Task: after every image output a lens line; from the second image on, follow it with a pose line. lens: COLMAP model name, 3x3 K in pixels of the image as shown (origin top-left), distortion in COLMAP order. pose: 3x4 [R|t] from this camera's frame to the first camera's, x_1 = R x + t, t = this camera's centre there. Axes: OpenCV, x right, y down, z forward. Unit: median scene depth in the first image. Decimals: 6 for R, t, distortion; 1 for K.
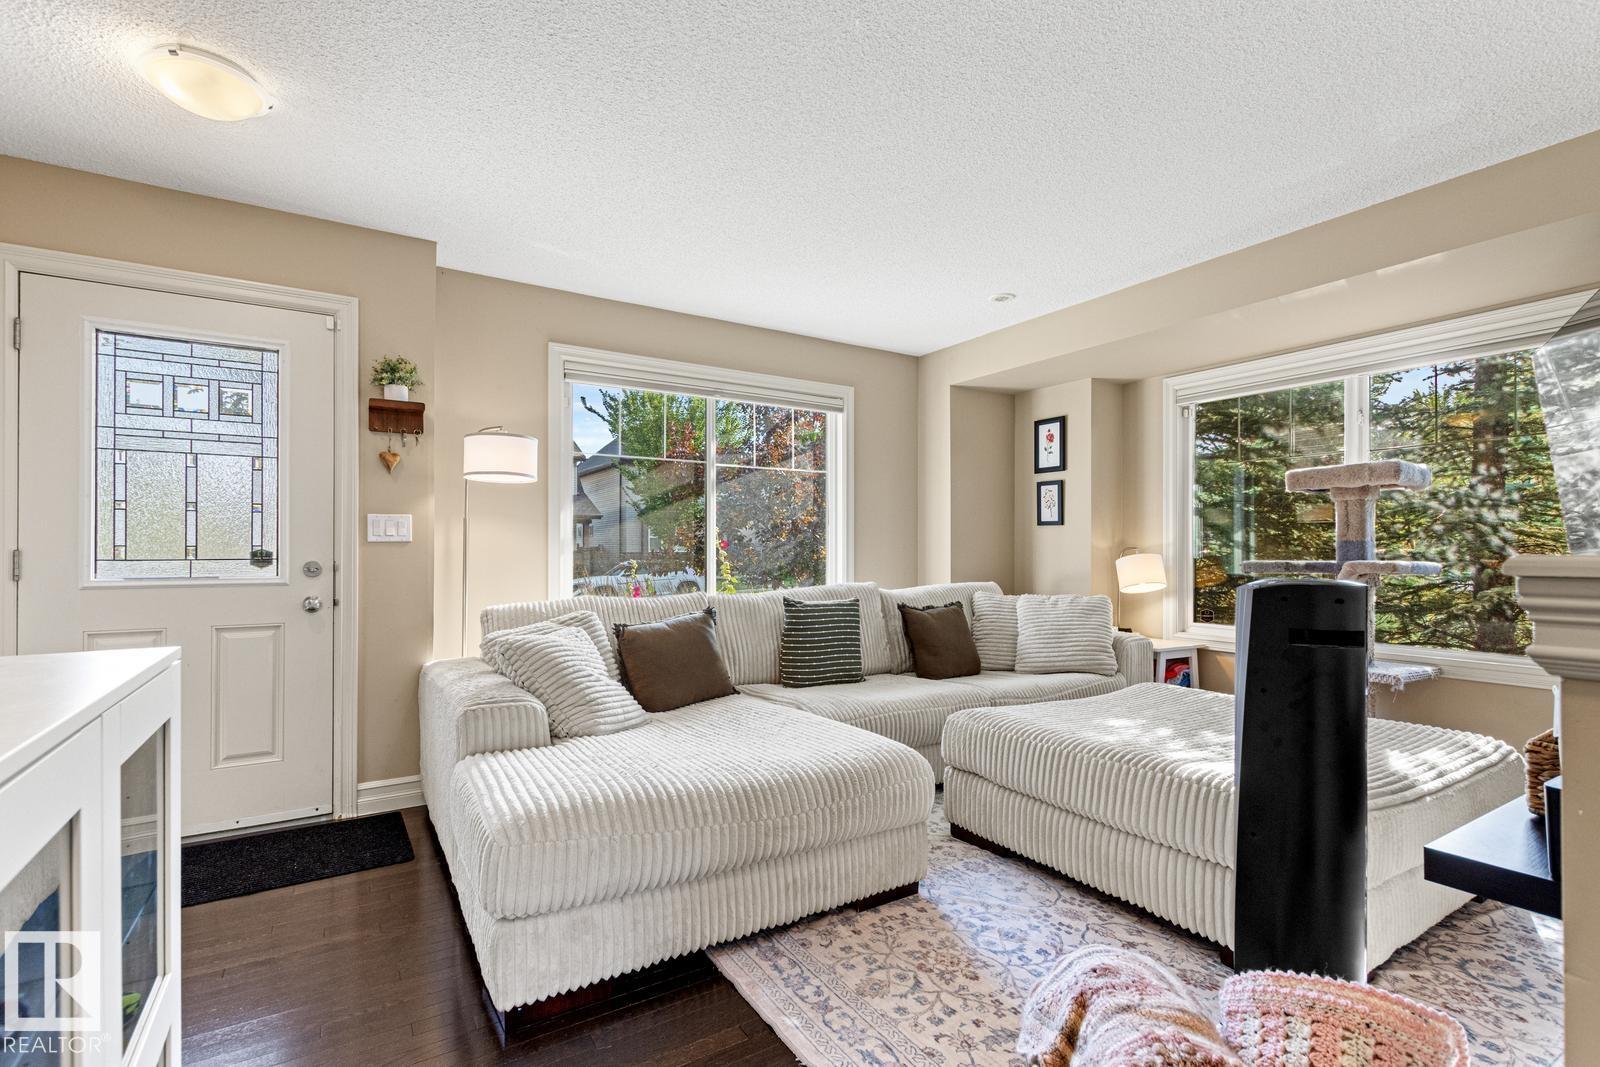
lens RADIAL K [[732.1, 0, 800.0], [0, 732.1, 533.5], [0, 0, 1]] dist [-0.000607, -0.000063]
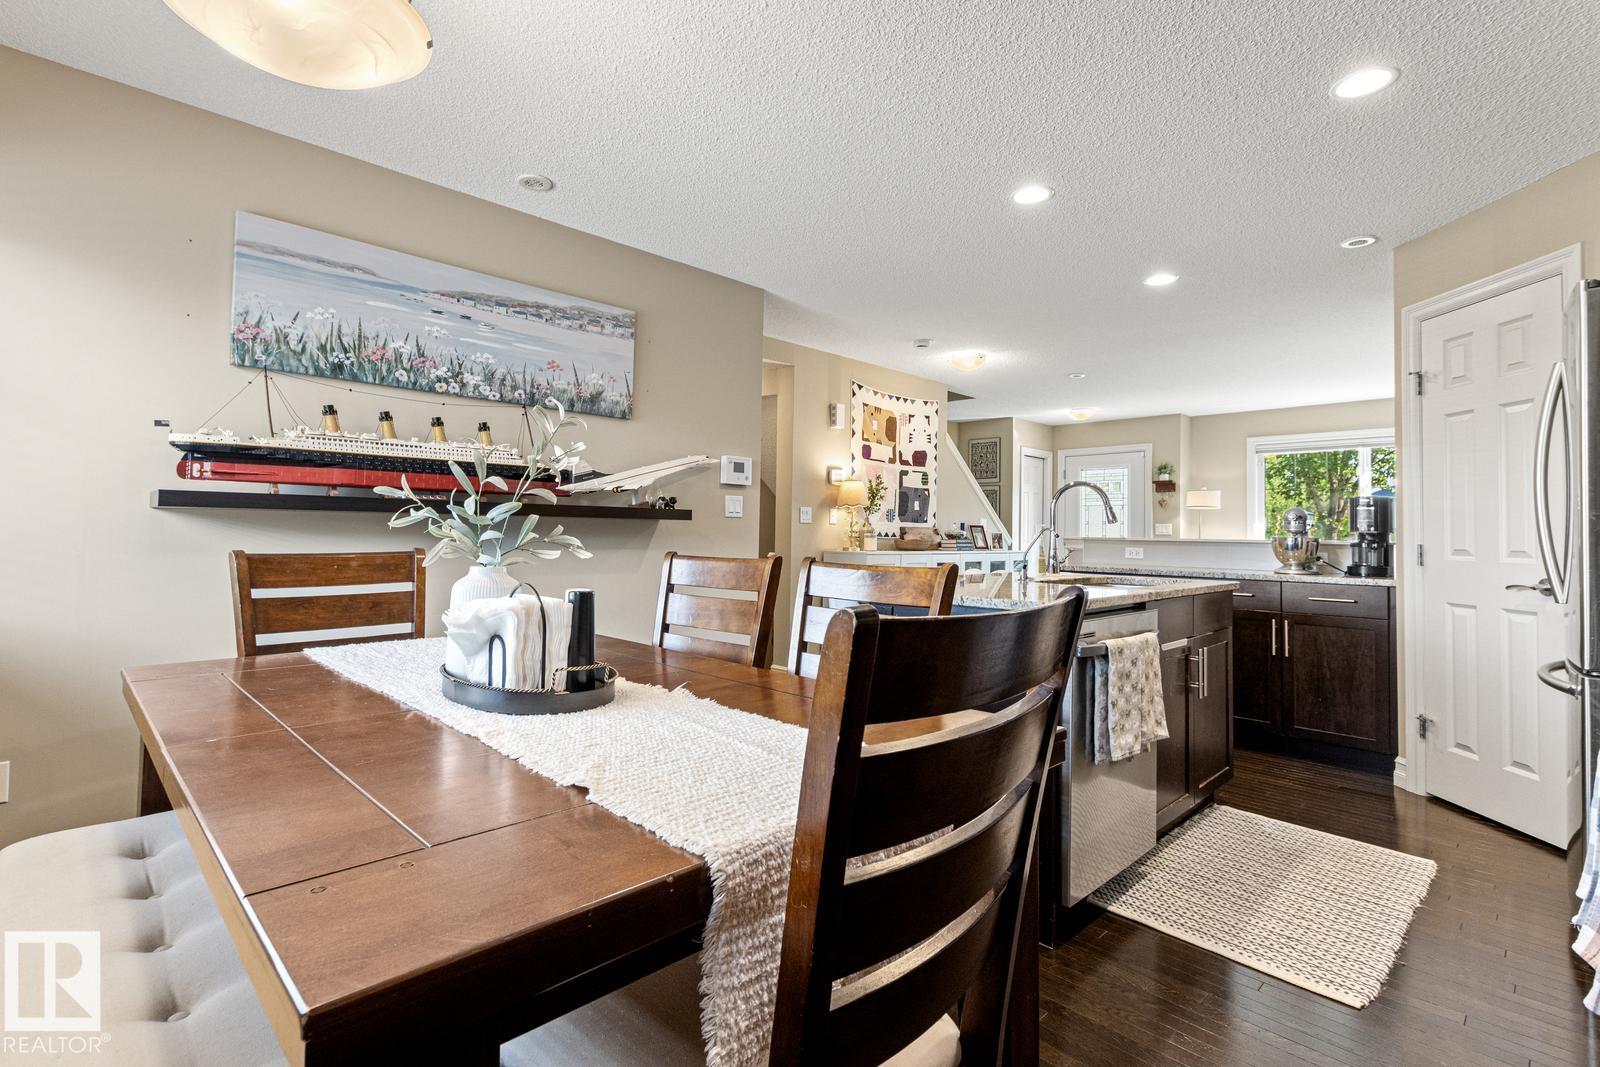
lens RADIAL K [[748.9, 0, 787.6], [0, 748.9, 511.1], [0, 0, 1]] dist [0.007018, 0.000047]
pose [[0.201903, -0.026316, -0.979052, 1.309380], [0.005697, 0.999654, -0.025695, -0.008654], [0.979389, -0.000390, 0.201983, -0.616415]]
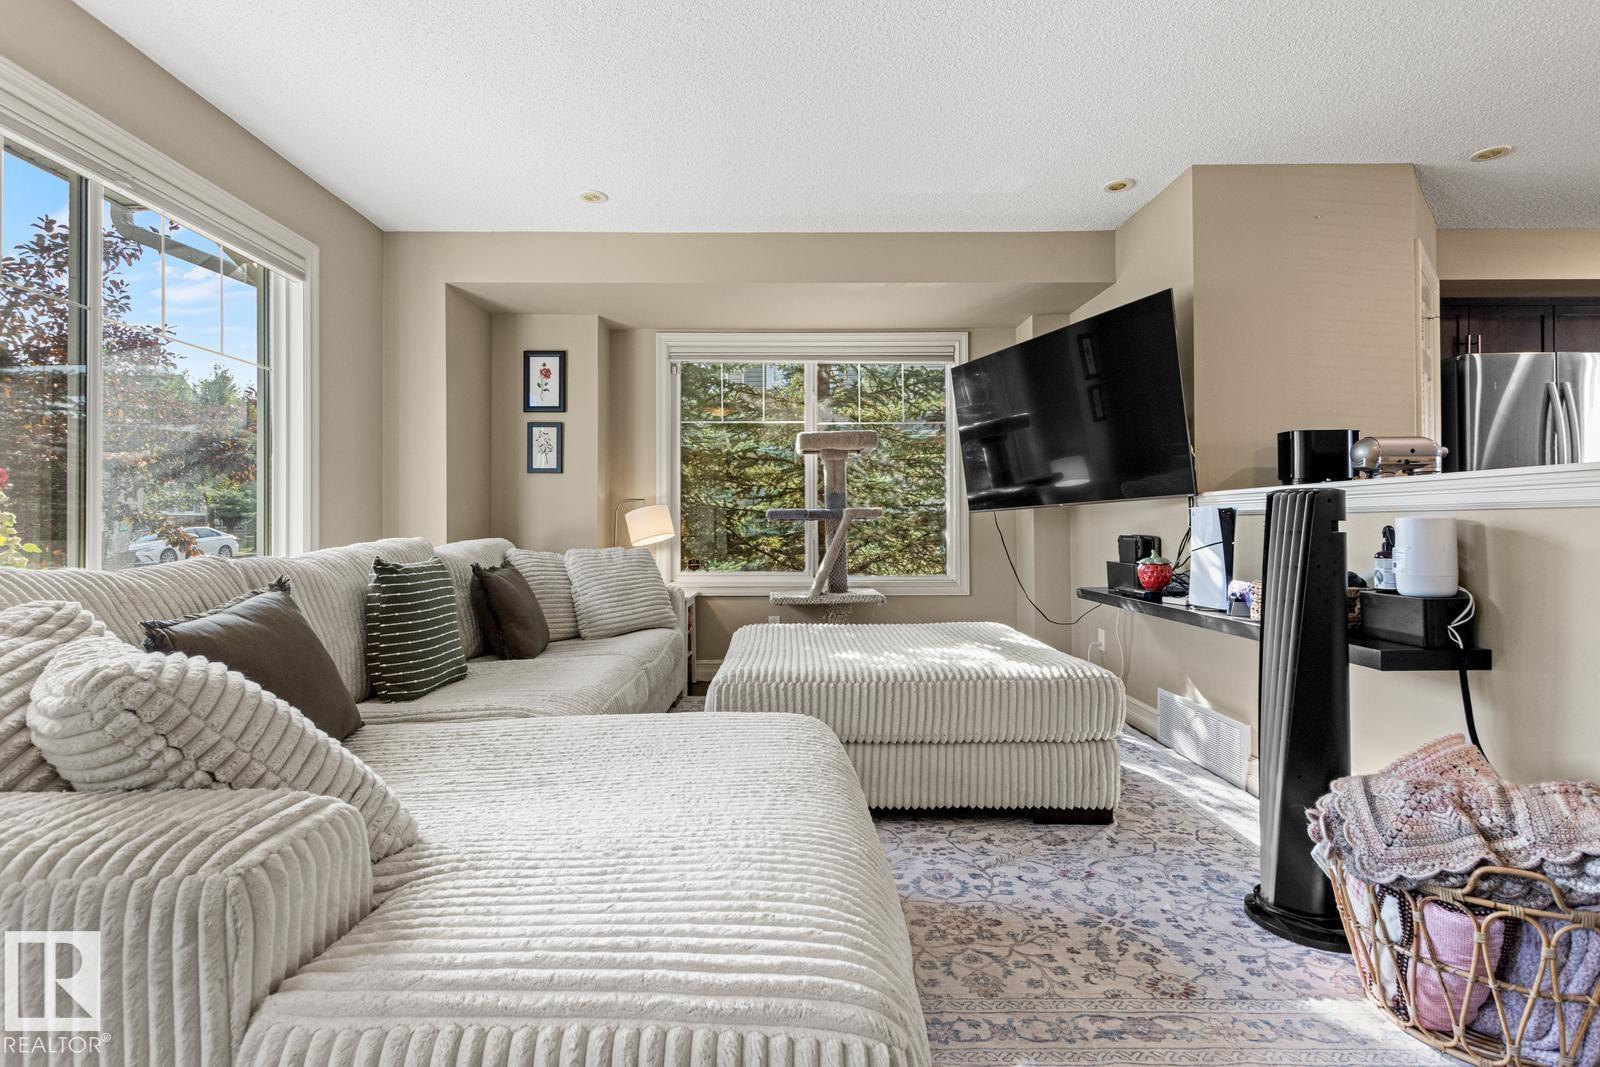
lens RADIAL K [[764.3, 0, 780.9], [0, 764.3, 517.1], [0, 0, 1]] dist [0.000193, -0.000291]
pose [[0.527169, 0.005098, 0.849745, -0.335772], [-0.017680, 0.999831, 0.004969, 0.037571], [-0.849577, -0.017643, 0.527170, 0.325300]]
